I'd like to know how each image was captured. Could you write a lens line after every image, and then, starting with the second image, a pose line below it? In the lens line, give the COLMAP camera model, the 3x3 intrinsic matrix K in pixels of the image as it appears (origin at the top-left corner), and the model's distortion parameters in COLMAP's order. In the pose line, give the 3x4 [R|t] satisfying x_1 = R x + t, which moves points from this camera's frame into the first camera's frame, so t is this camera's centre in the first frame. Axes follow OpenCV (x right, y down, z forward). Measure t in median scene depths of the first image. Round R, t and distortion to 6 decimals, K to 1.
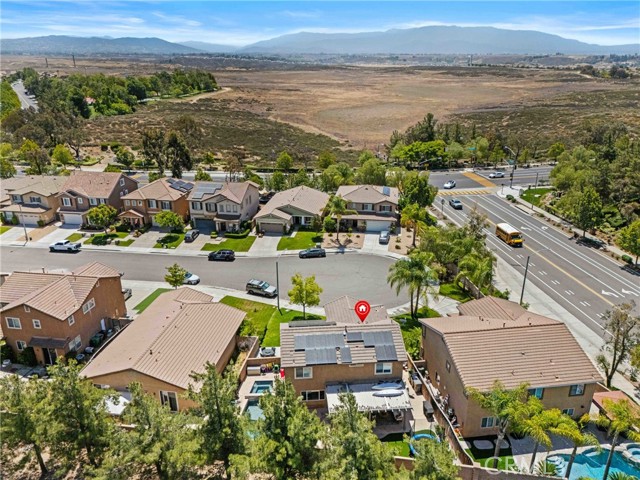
lens RADIAL K [[477.3, 0, 320.0], [0, 477.3, 240.0], [0, 0, 1]] dist [0.079585, -0.093737]
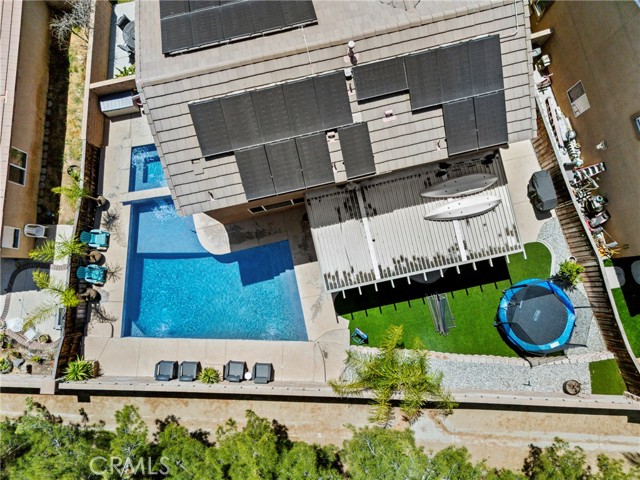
lens RADIAL K [[477.3, 0, 320.0], [0, 477.3, 240.0], [0, 0, 1]] dist [0.079585, -0.093737]
pose [[0.991565, -0.128817, -0.014310, 0.020533], [0.070434, 0.442875, 0.893812, -0.030800], [-0.108801, -0.887281, 0.448213, 0.664407]]
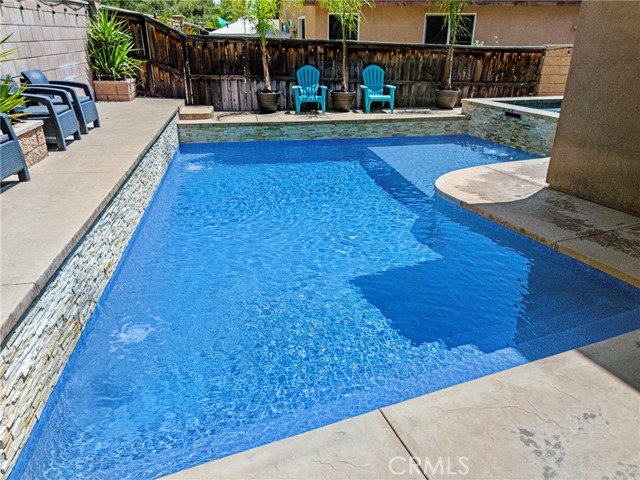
lens RADIAL K [[477.3, 0, 320.0], [0, 477.3, 240.0], [0, 0, 1]] dist [0.079585, -0.093737]
pose [[0.297264, 0.364875, -0.882327, 0.028698], [-0.335696, 0.905041, 0.261169, 0.302181], [0.893836, 0.218557, 0.391523, 0.768198]]
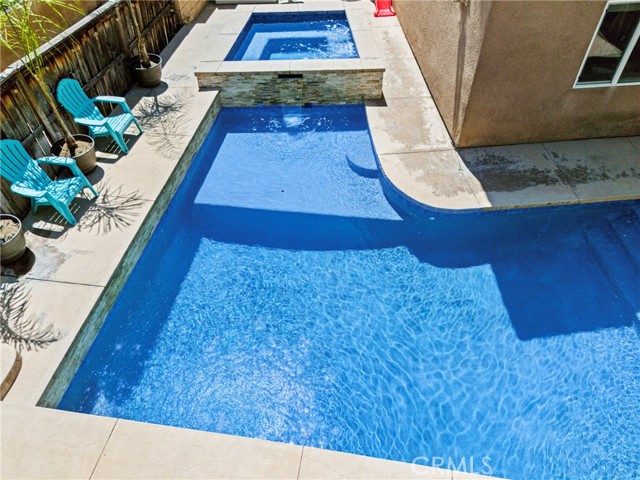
lens RADIAL K [[477.3, 0, 320.0], [0, 477.3, 240.0], [0, 0, 1]] dist [0.079585, -0.093737]
pose [[0.999695, -0.006897, -0.023713, -0.096004], [0.016818, 0.893258, 0.449230, 0.263733], [0.018083, -0.449492, 0.893101, 0.723052]]
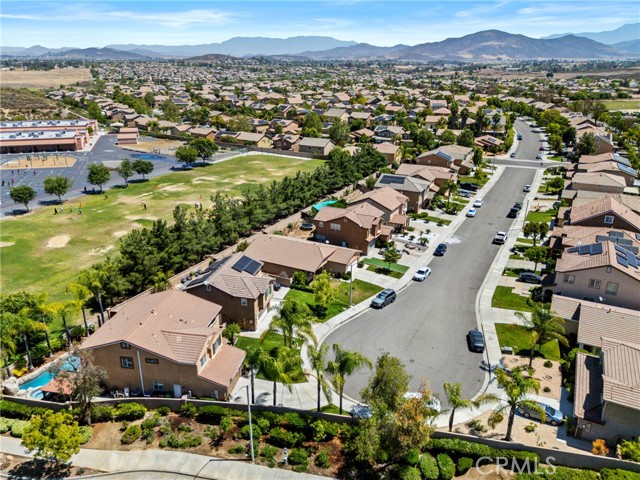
lens RADIAL K [[477.3, 0, 320.0], [0, 477.3, 240.0], [0, 0, 1]] dist [0.079585, -0.093737]
pose [[-0.317229, 0.328813, -0.889521, 1.104120], [-0.345961, 0.833203, 0.431375, -0.559958], [0.882993, 0.444584, -0.150559, 1.278537]]
